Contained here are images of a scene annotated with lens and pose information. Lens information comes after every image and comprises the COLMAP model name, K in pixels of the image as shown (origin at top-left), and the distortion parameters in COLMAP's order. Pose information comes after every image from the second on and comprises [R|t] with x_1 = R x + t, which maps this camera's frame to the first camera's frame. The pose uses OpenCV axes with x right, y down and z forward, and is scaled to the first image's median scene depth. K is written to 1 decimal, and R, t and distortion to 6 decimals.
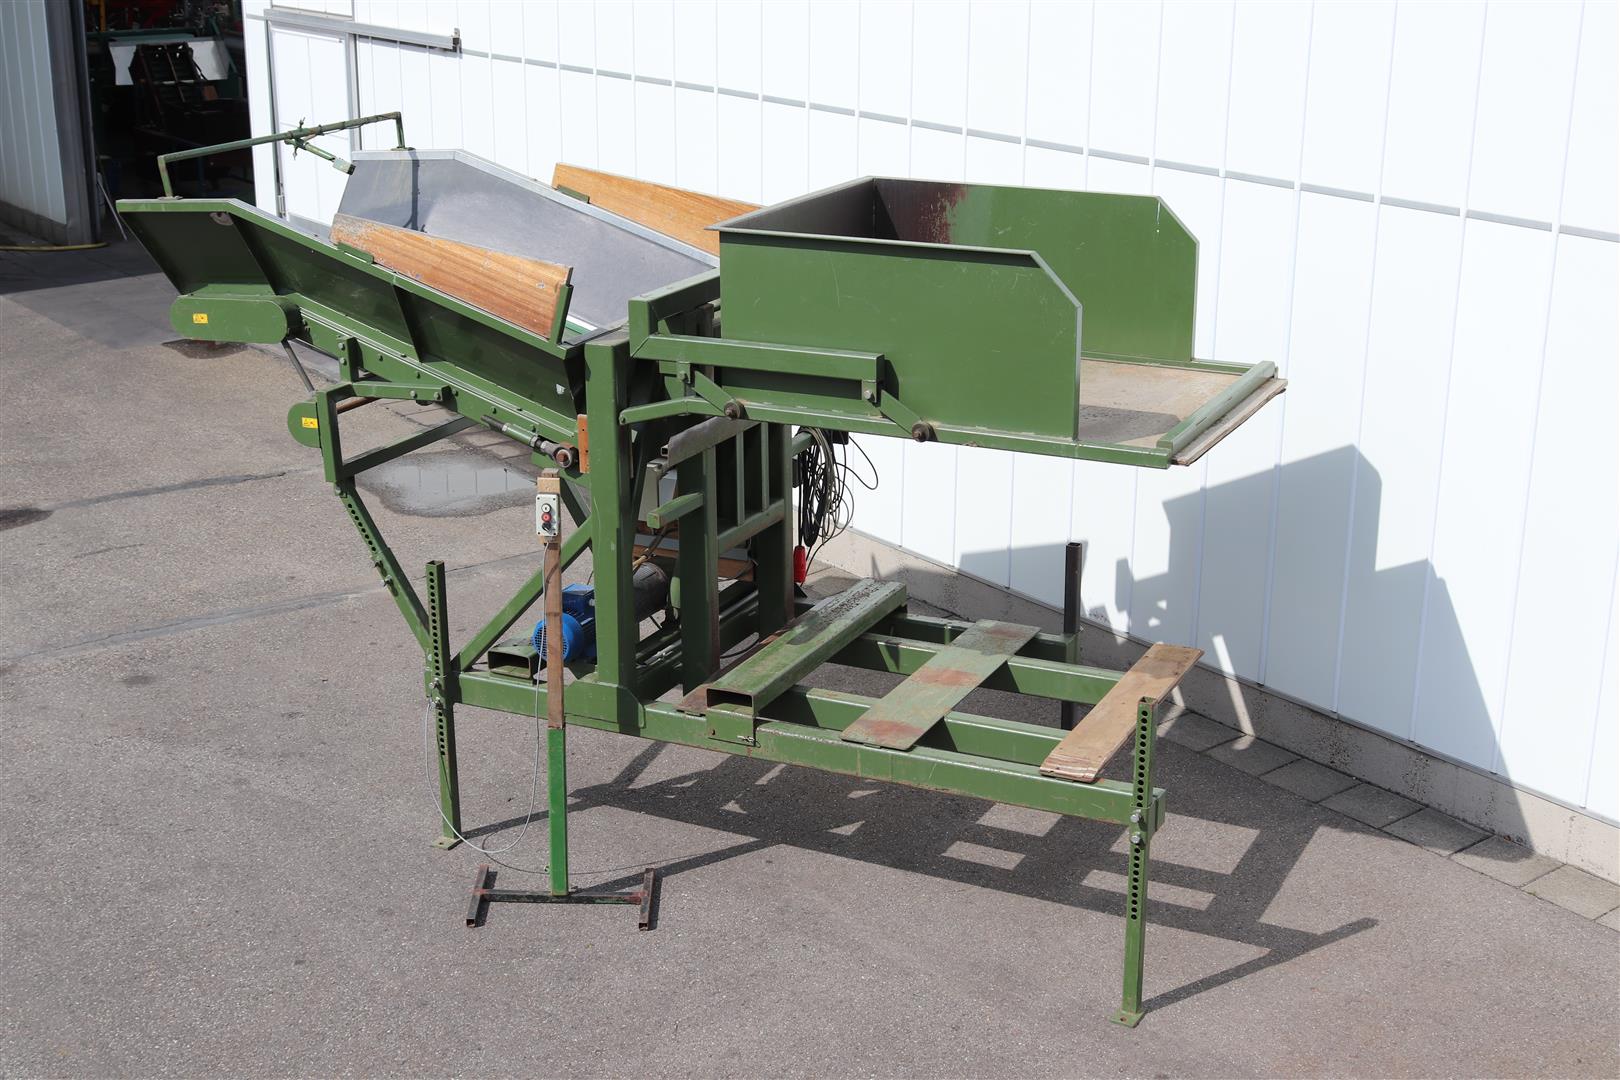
lens RADIAL K [[2208.0, 0, 810.0], [0, 2208.0, 540.0], [0, 0, 1]] dist [-0.042153, -0.044312]
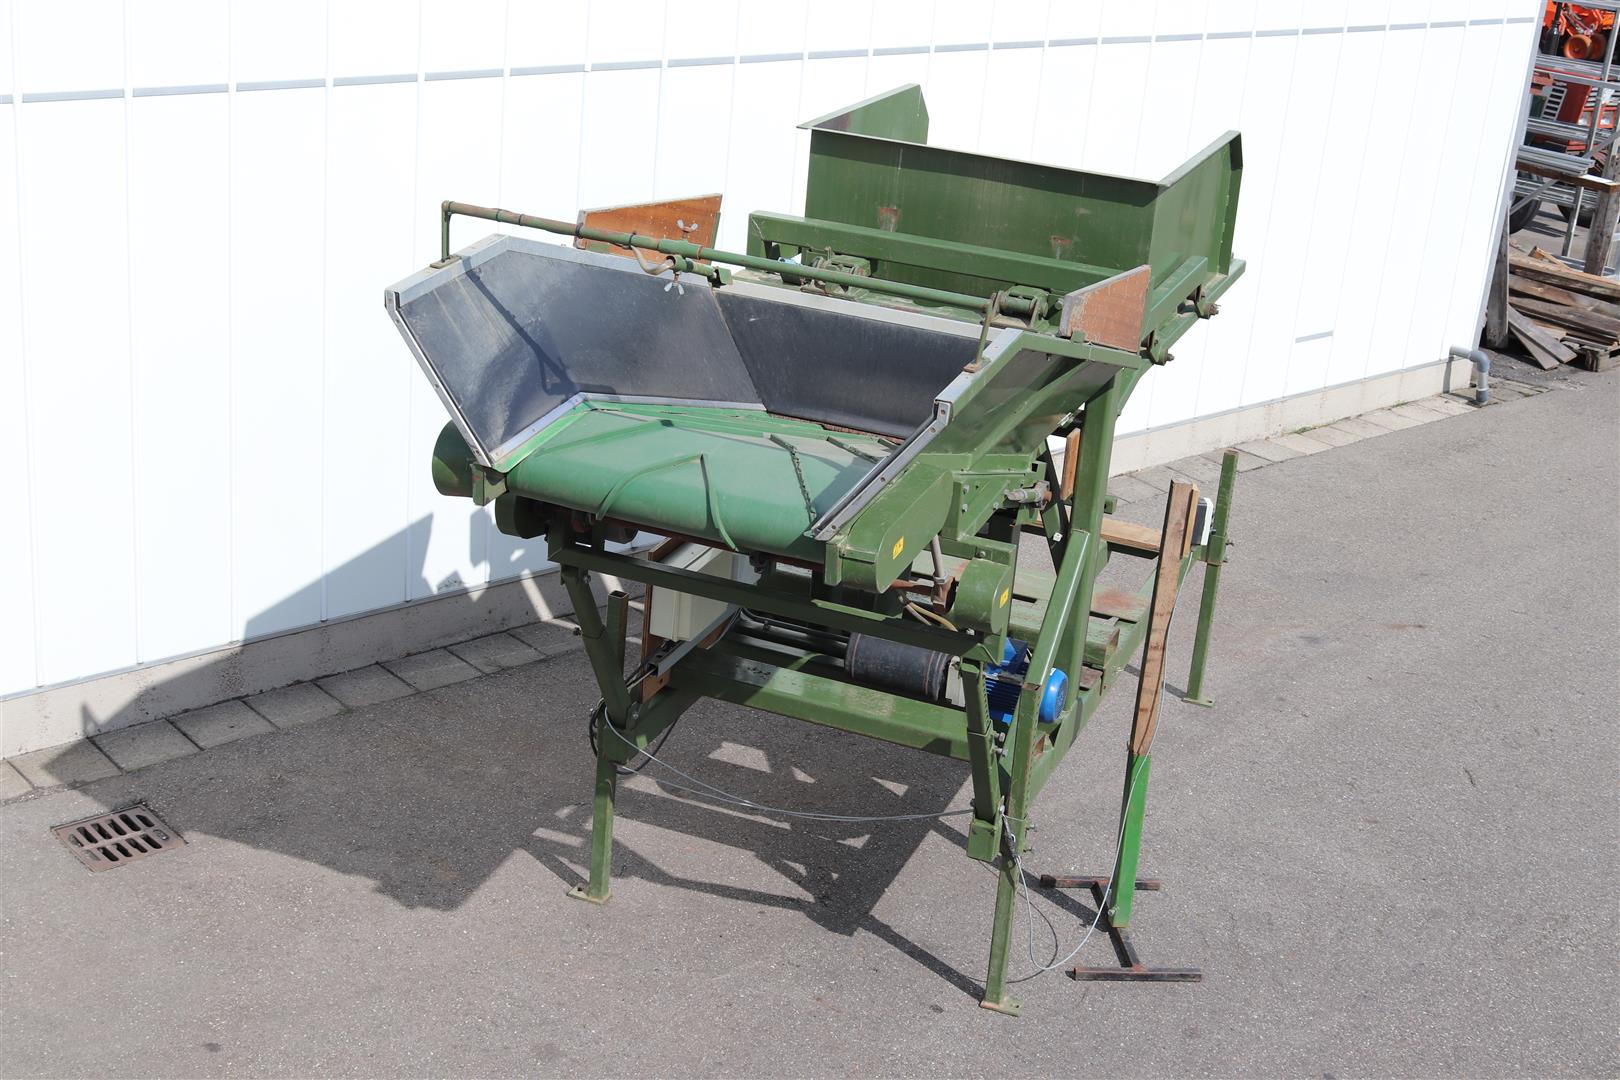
lens RADIAL K [[2208.0, 0, 810.0], [0, 2208.0, 540.0], [0, 0, 1]] dist [-0.042153, -0.044312]
pose [[-0.077989, -0.364496, 0.927933, -0.885642], [0.227289, 0.899756, 0.372531, -0.354090], [-0.970699, 0.239962, 0.012675, 1.045597]]
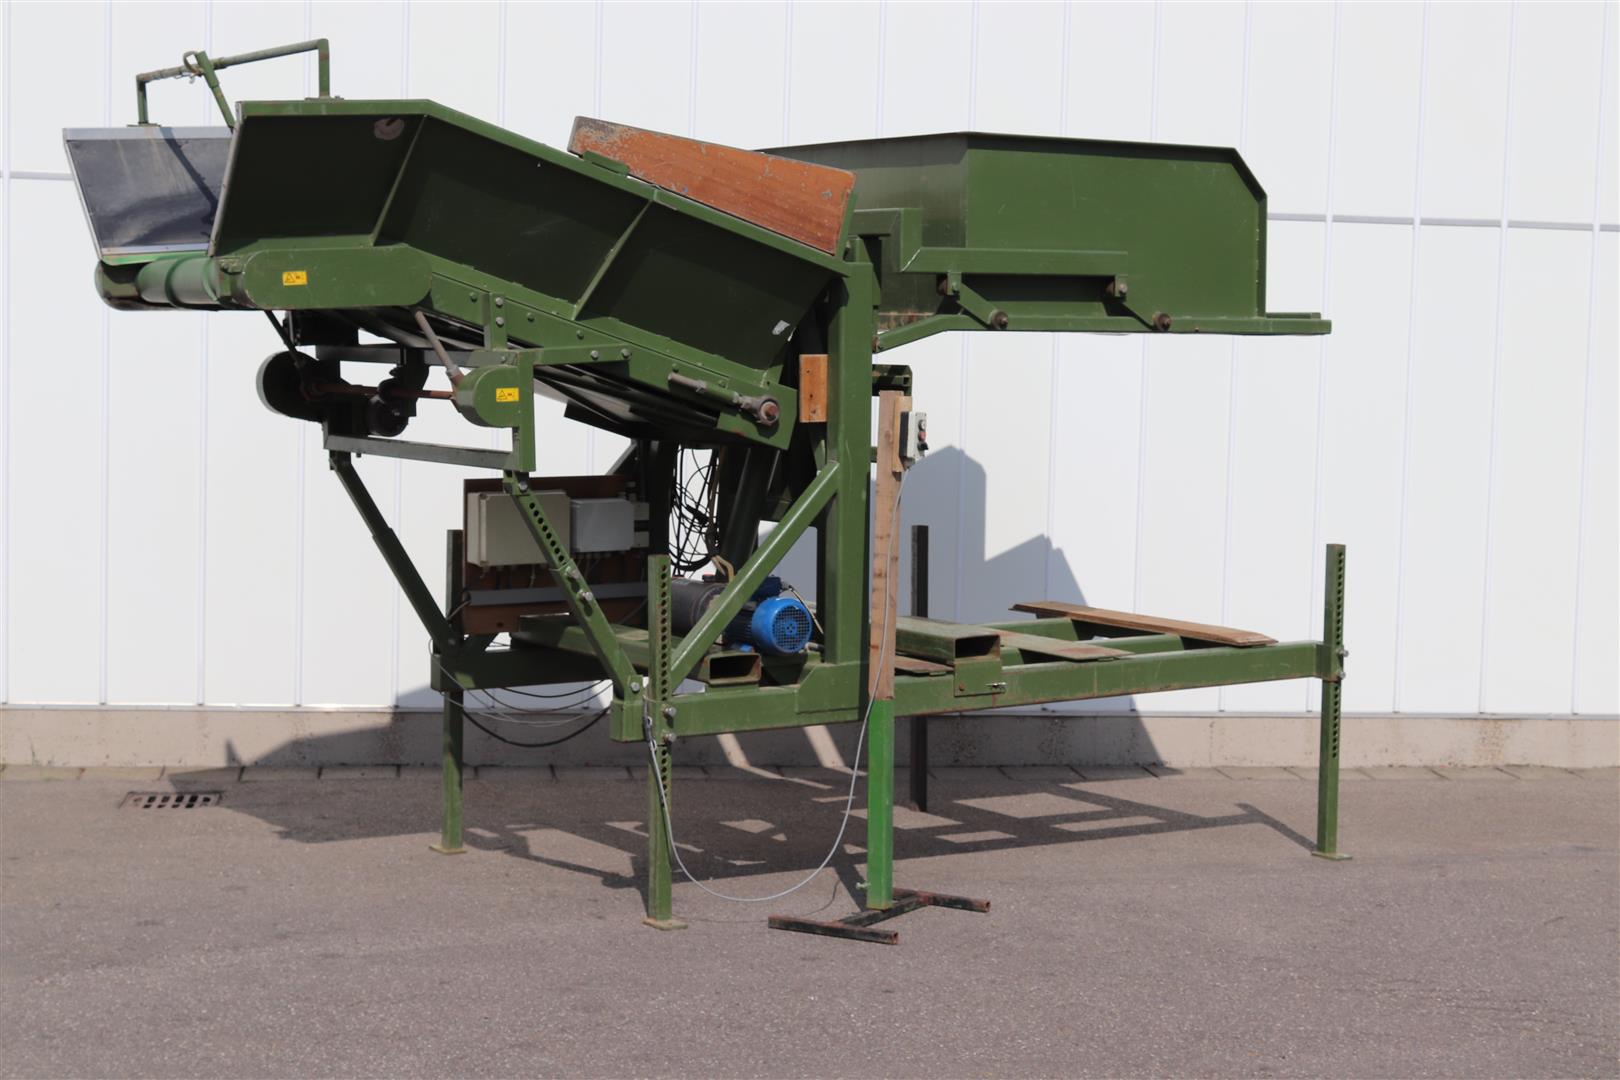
lens RADIAL K [[2693.1, 0, 810.0], [0, 2693.1, 540.0], [0, 0, 1]] dist [-0.012552, 0.098699]
pose [[0.501813, -0.056091, 0.863156, -0.984427], [0.247941, 0.965348, -0.081413, 0.097933], [-0.828679, 0.254866, 0.498331, 0.456765]]
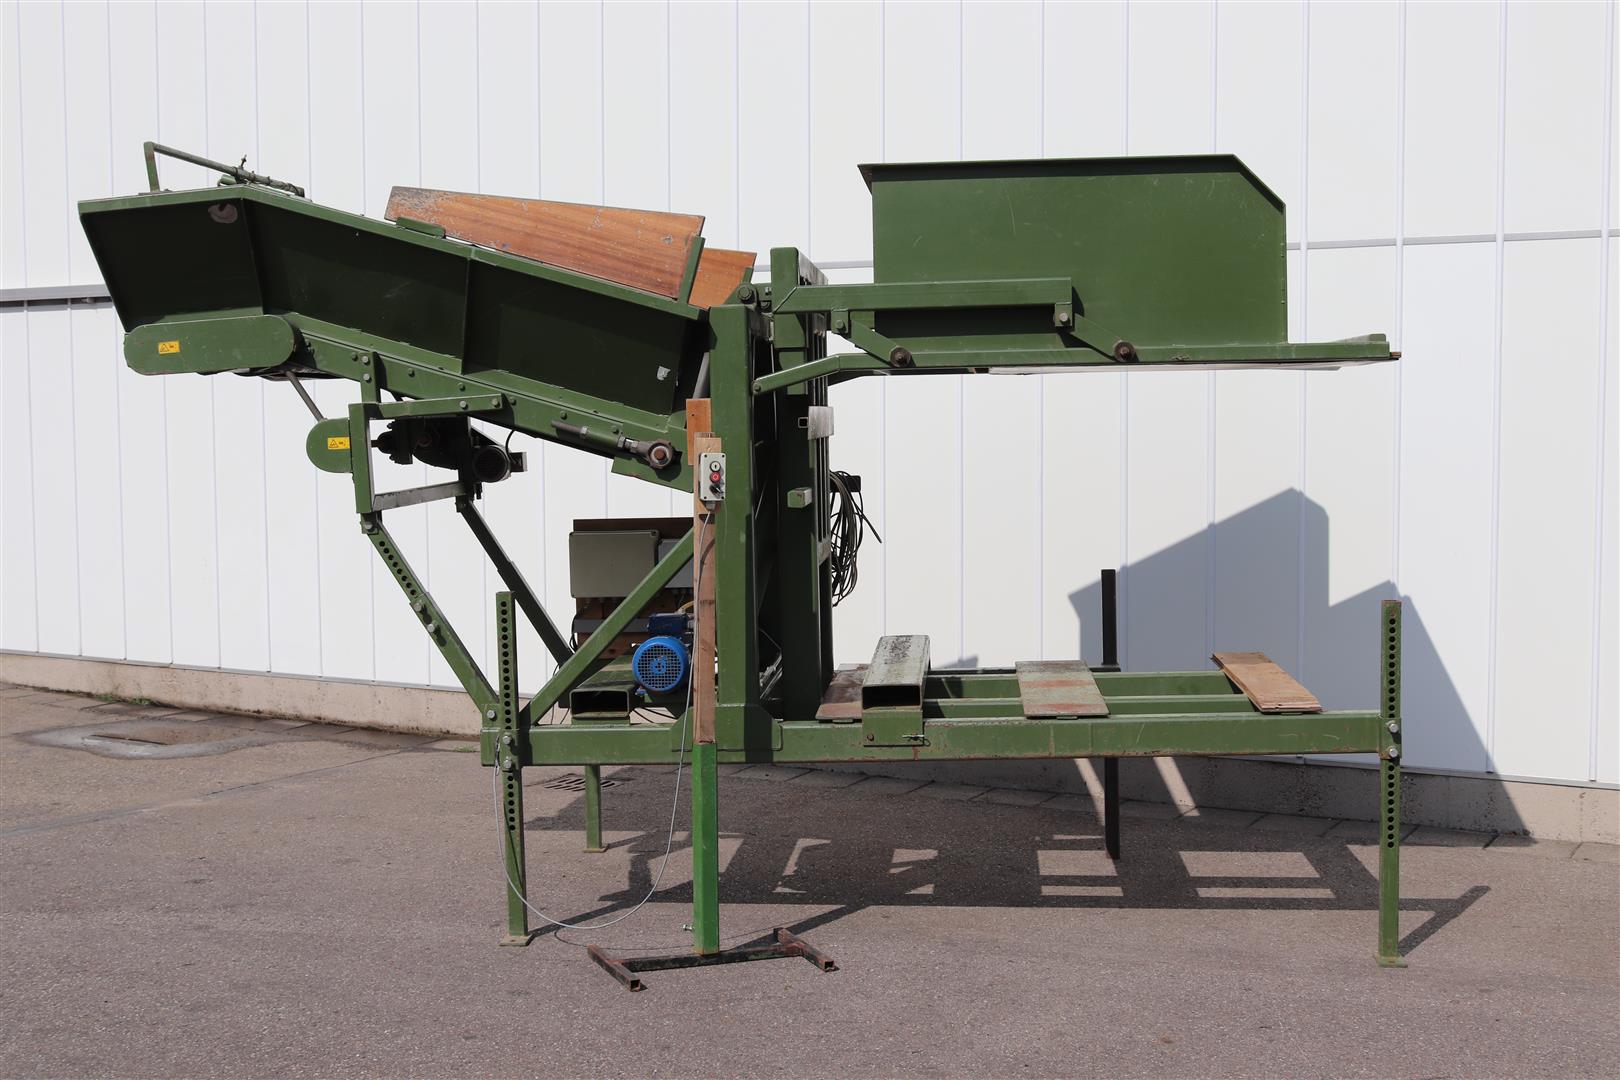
lens RADIAL K [[2042.7, 0, 822.0], [0, 2042.7, 543.8], [0, 0, 1]] dist [-0.068936, 0.061234]
pose [[0.927246, -0.036488, 0.372672, -0.347439], [0.126800, 0.967040, -0.220808, 0.181076], [-0.352331, 0.251998, 0.901310, 0.235107]]
